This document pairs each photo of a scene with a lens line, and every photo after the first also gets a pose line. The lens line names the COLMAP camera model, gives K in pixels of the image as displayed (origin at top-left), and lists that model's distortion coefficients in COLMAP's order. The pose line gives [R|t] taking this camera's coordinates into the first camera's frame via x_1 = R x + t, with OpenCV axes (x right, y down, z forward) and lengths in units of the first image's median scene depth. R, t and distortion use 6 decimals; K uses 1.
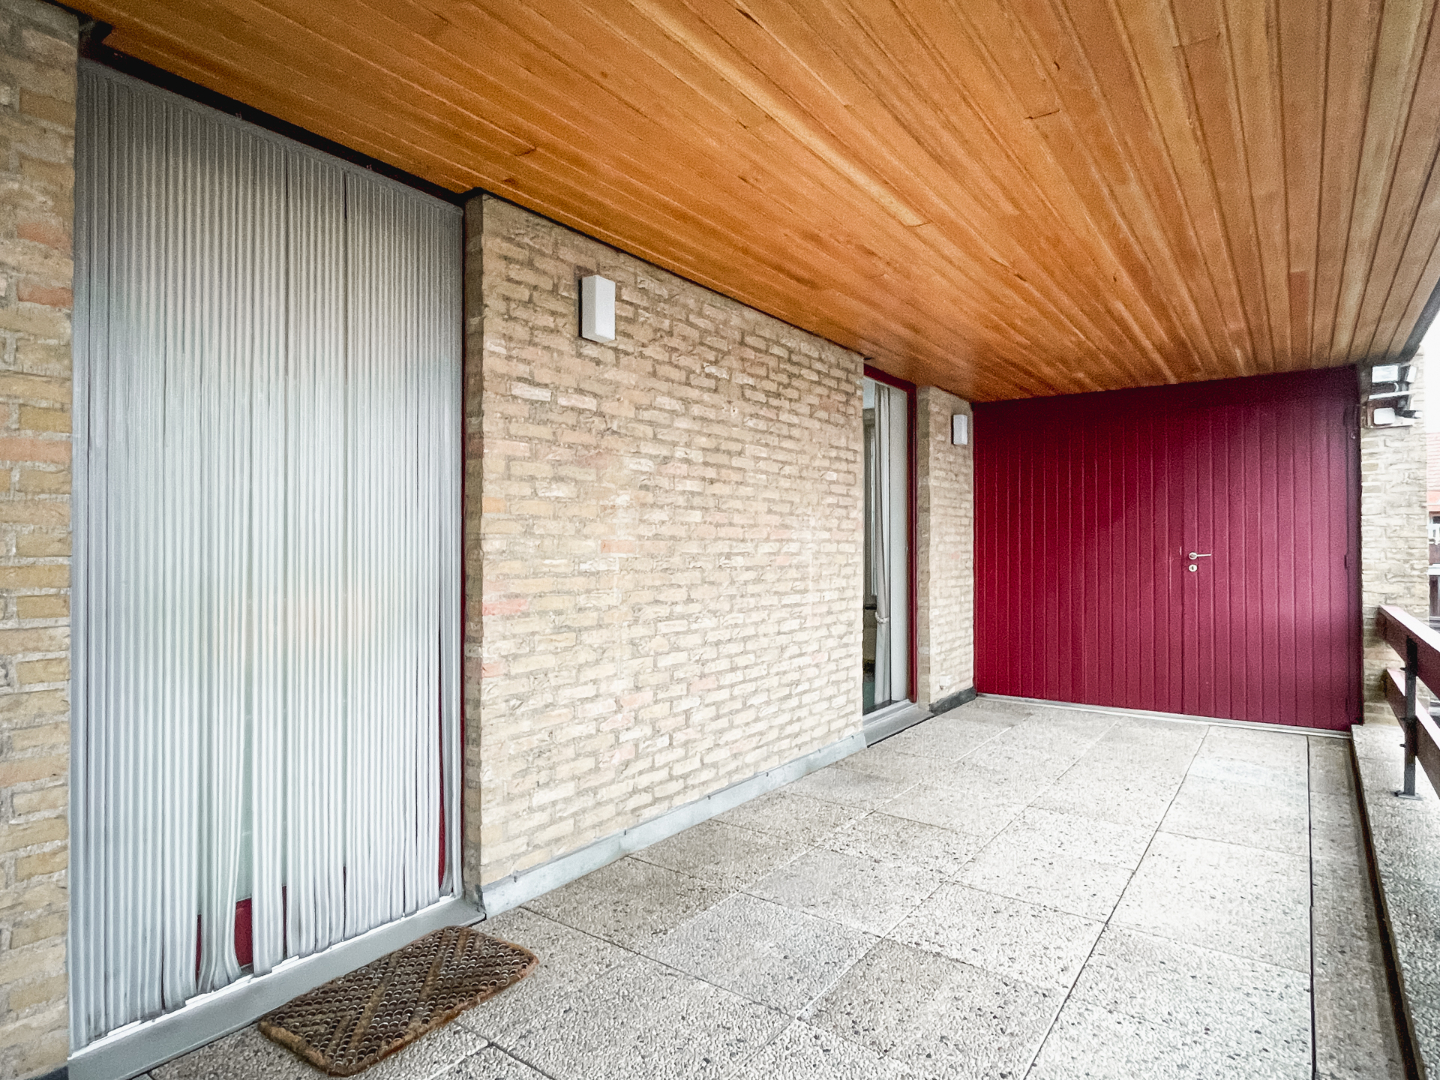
lens RADIAL K [[819.0, 0, 719.7], [0, 819.0, 582.9], [0, 0, 1]] dist [0.002087, 0.000674]
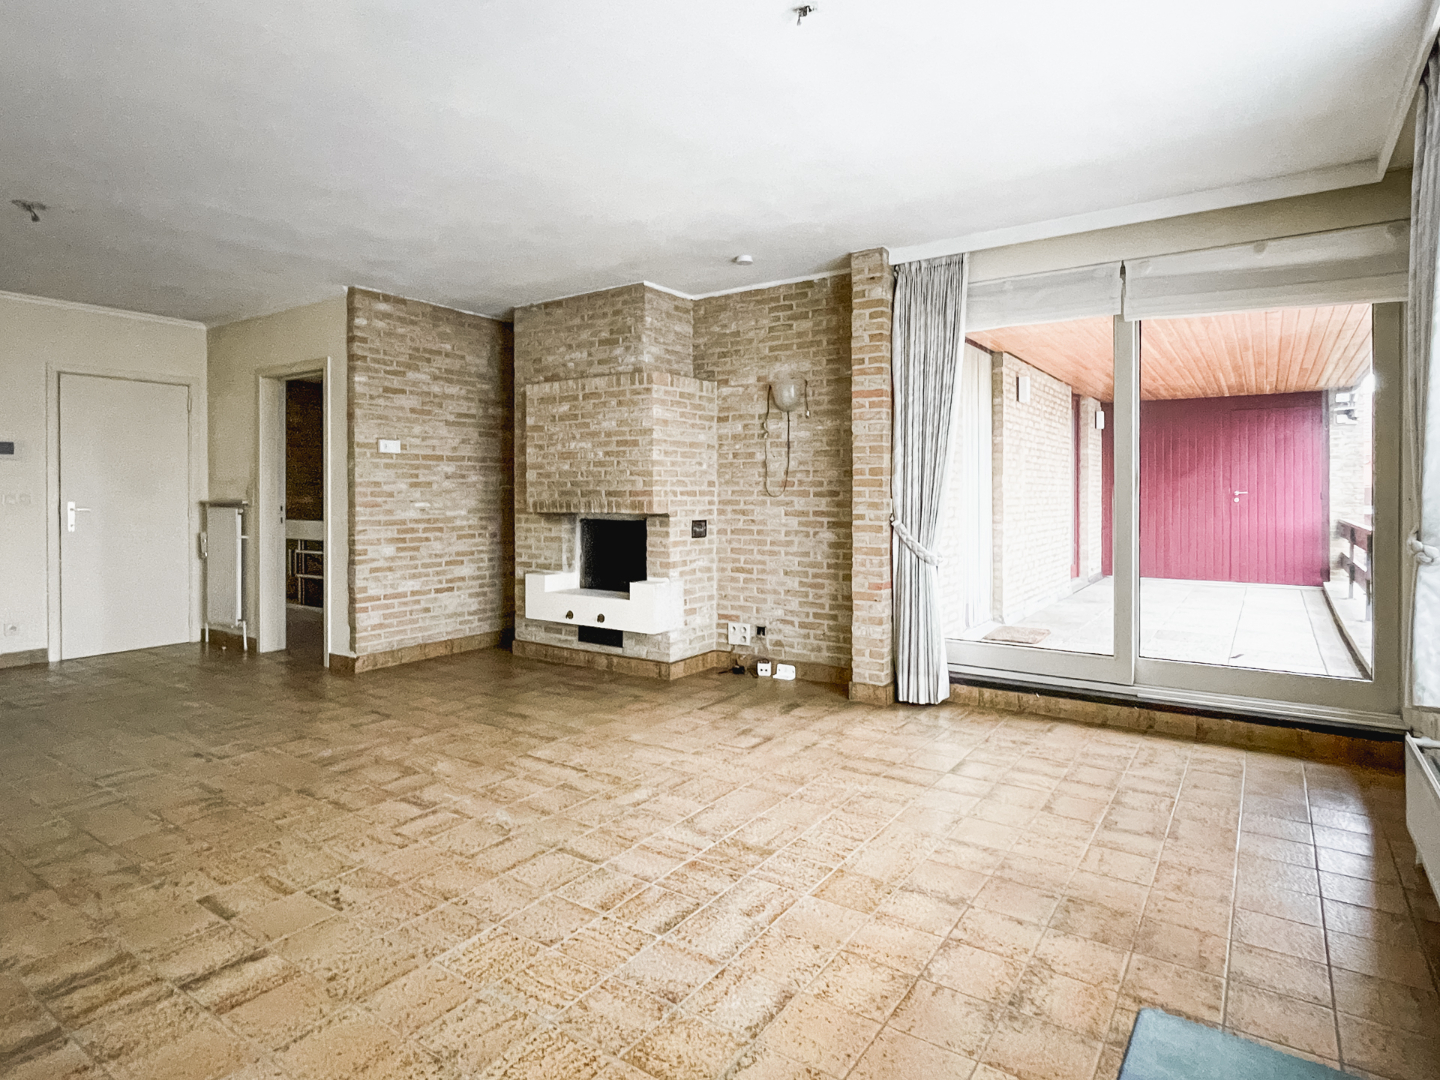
lens RADIAL K [[819.0, 0, 719.7], [0, 819.0, 544.8], [0, 0, 1]] dist [0.002087, 0.000674]
pose [[0.999626, -0.002808, 0.027201, -0.610865], [0.002267, 0.999799, 0.019909, 0.042452], [-0.027251, -0.019840, 0.999432, -0.772741]]
